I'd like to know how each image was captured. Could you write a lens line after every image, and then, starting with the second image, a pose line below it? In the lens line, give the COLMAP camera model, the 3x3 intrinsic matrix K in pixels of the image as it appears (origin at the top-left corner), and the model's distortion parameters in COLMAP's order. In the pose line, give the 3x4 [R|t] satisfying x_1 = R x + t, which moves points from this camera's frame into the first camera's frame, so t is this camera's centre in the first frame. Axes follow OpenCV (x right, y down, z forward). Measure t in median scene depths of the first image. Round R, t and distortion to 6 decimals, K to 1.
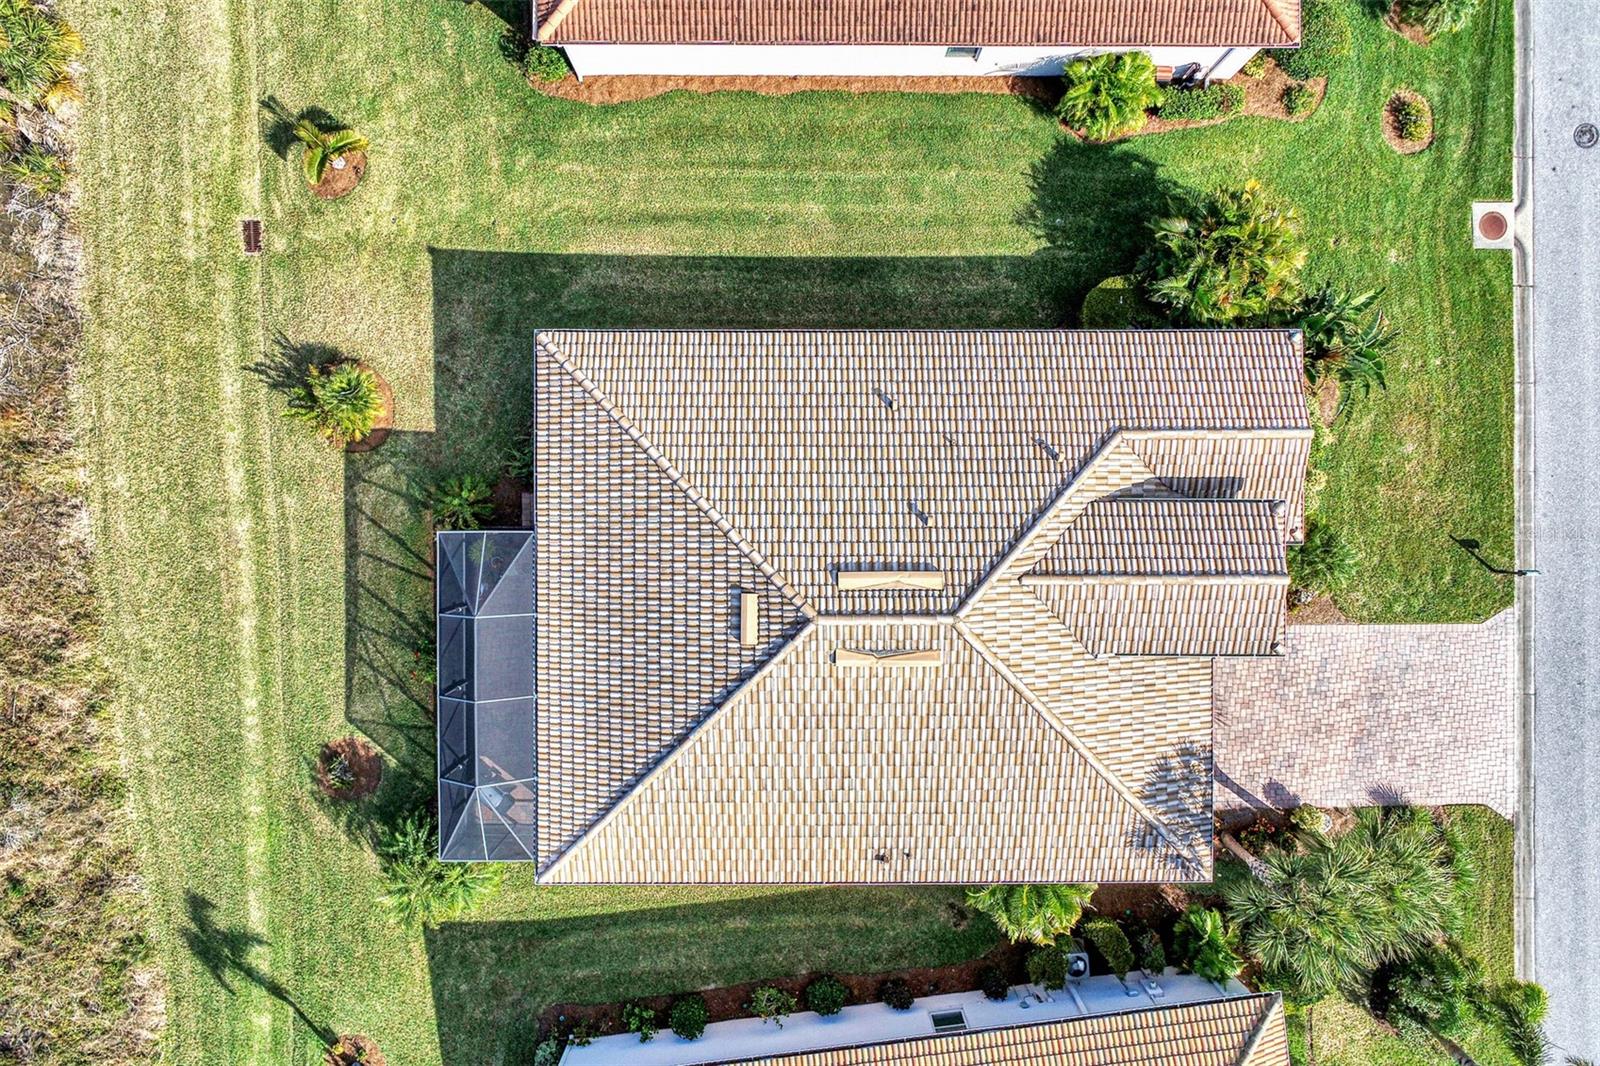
lens RADIAL K [[1074.5, 0, 797.8], [0, 1074.5, 538.1], [0, 0, 1]] dist [-0.005864, -0.000454]
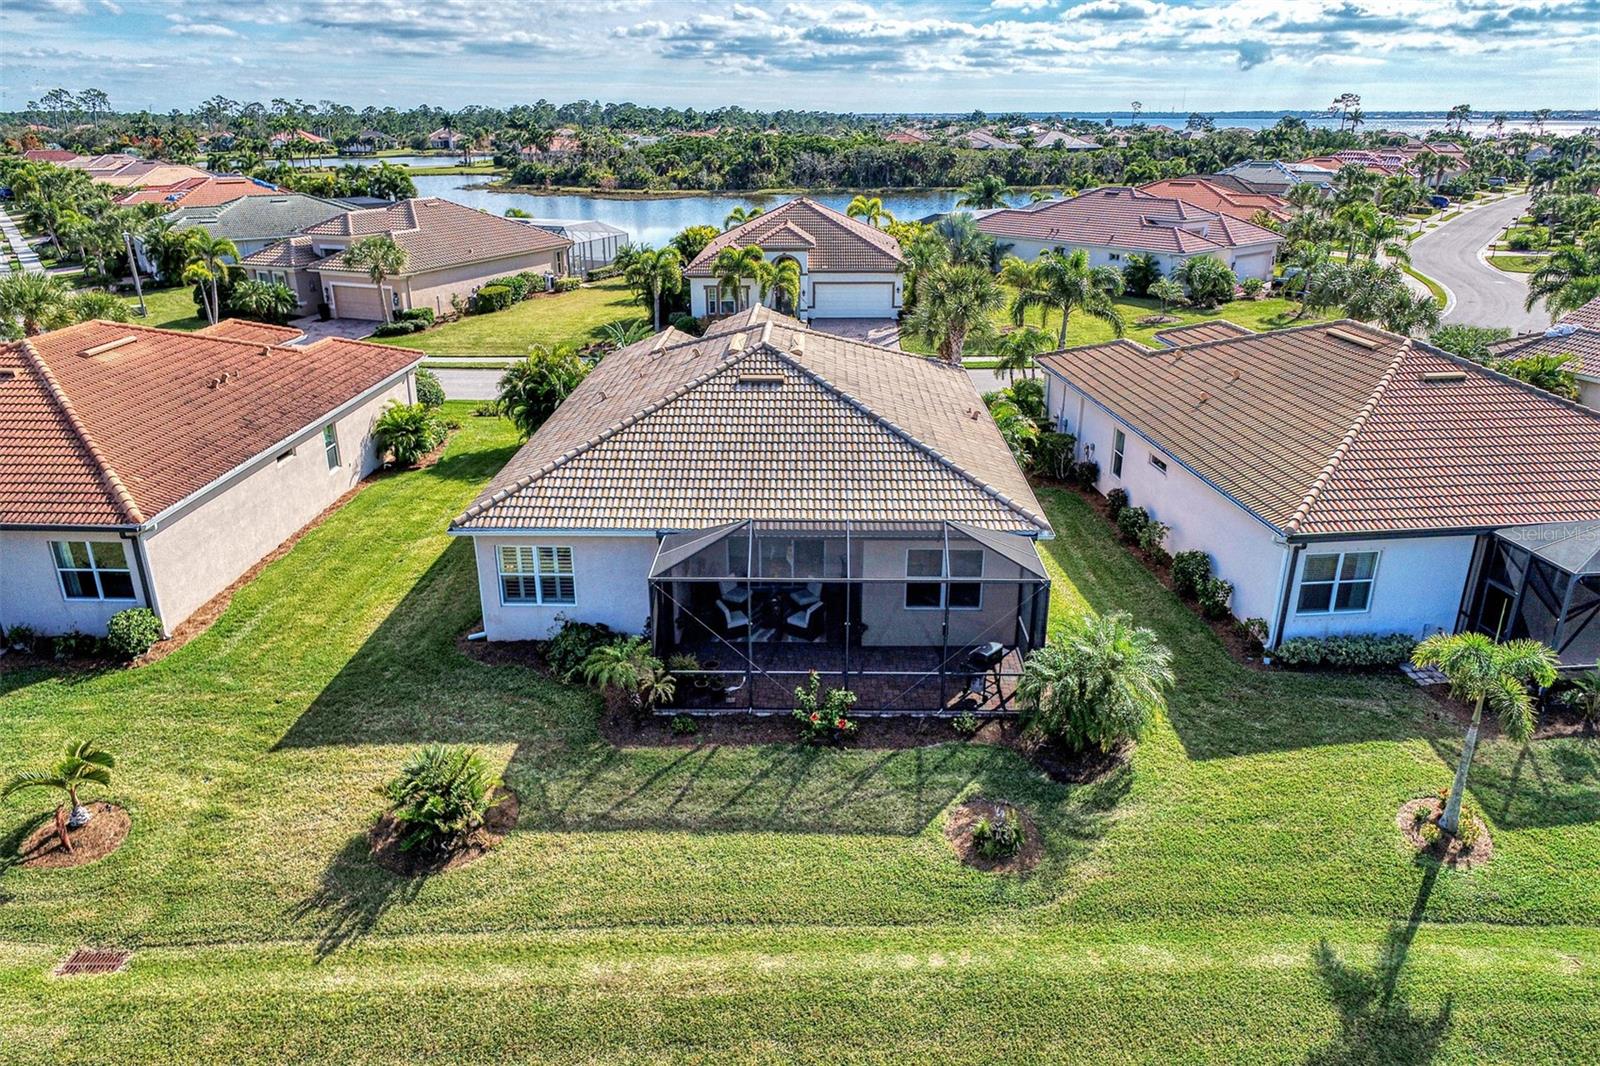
lens RADIAL K [[1074.5, 0, 791.2], [0, 1074.5, 527.6], [0, 0, 1]] dist [-0.005864, -0.000454]
pose [[0.022991, -0.351895, 0.935757, -0.968689], [0.999692, -0.000654, -0.024808, 0.108191], [0.009342, 0.936039, 0.351771, 0.591869]]
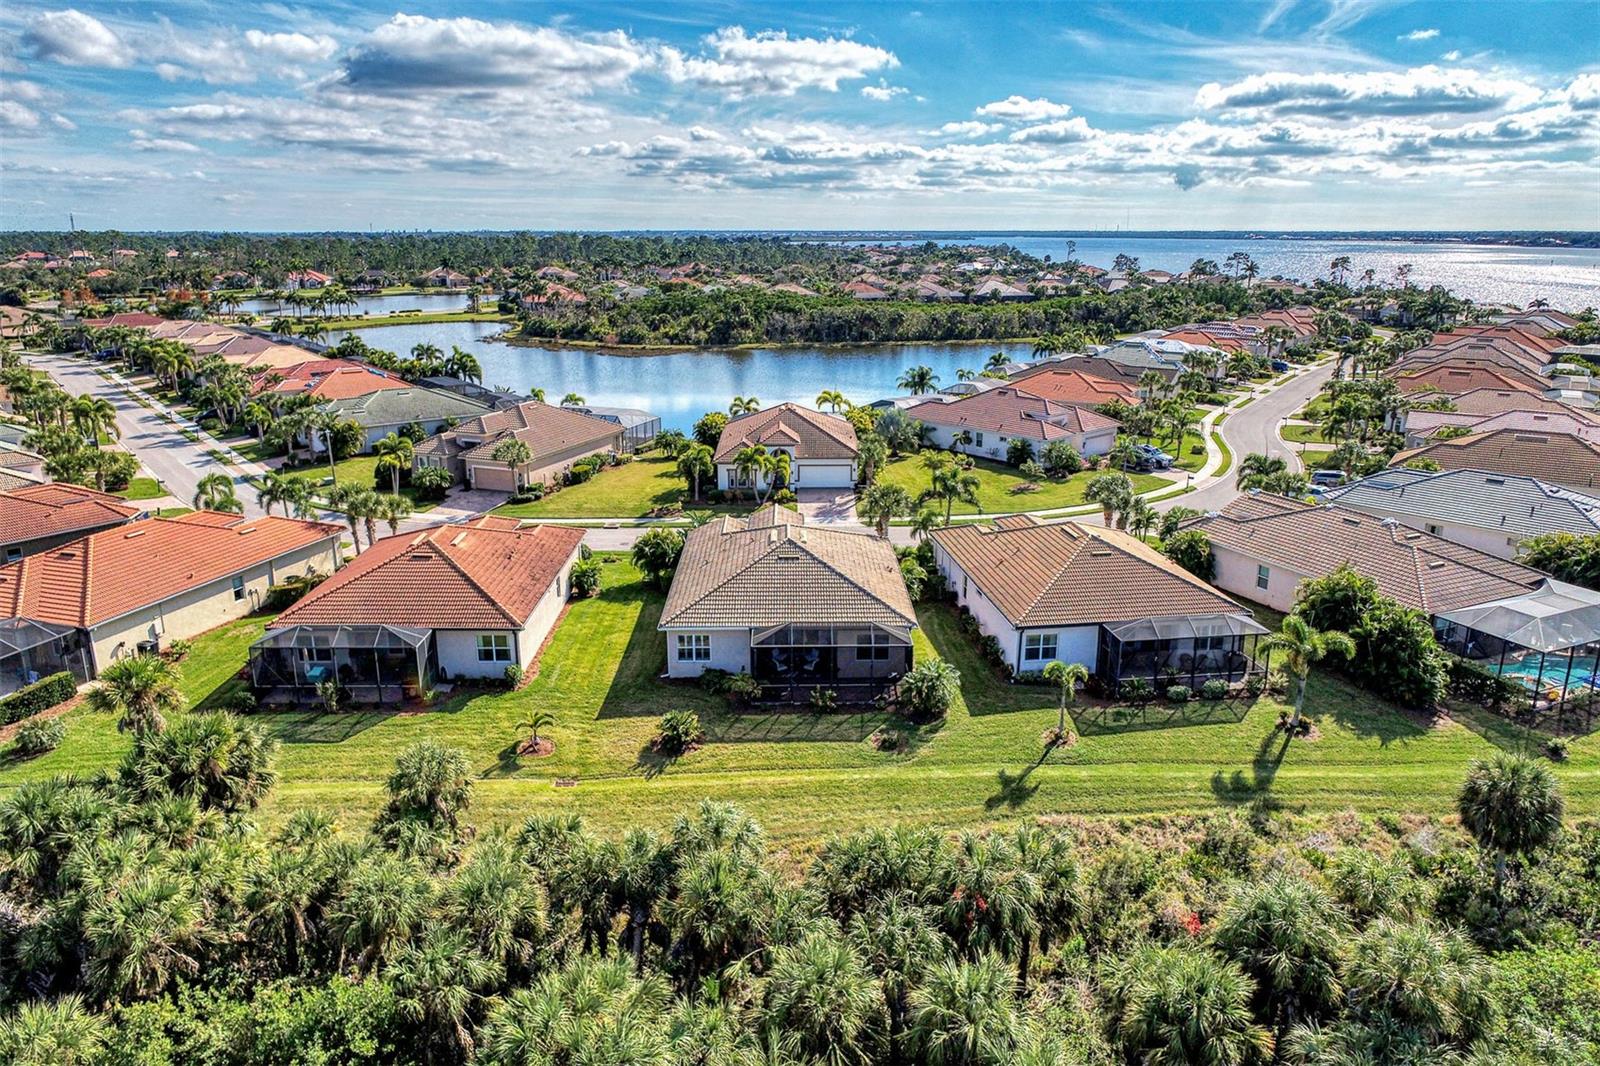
lens RADIAL K [[1074.5, 0, 801.9], [0, 1074.5, 541.1], [0, 0, 1]] dist [-0.005864, -0.000454]
pose [[-0.021447, -0.272076, 0.962037, -1.985161], [0.999763, -0.009486, 0.019605, 0.043782], [0.003792, 0.962229, 0.272215, 0.220783]]
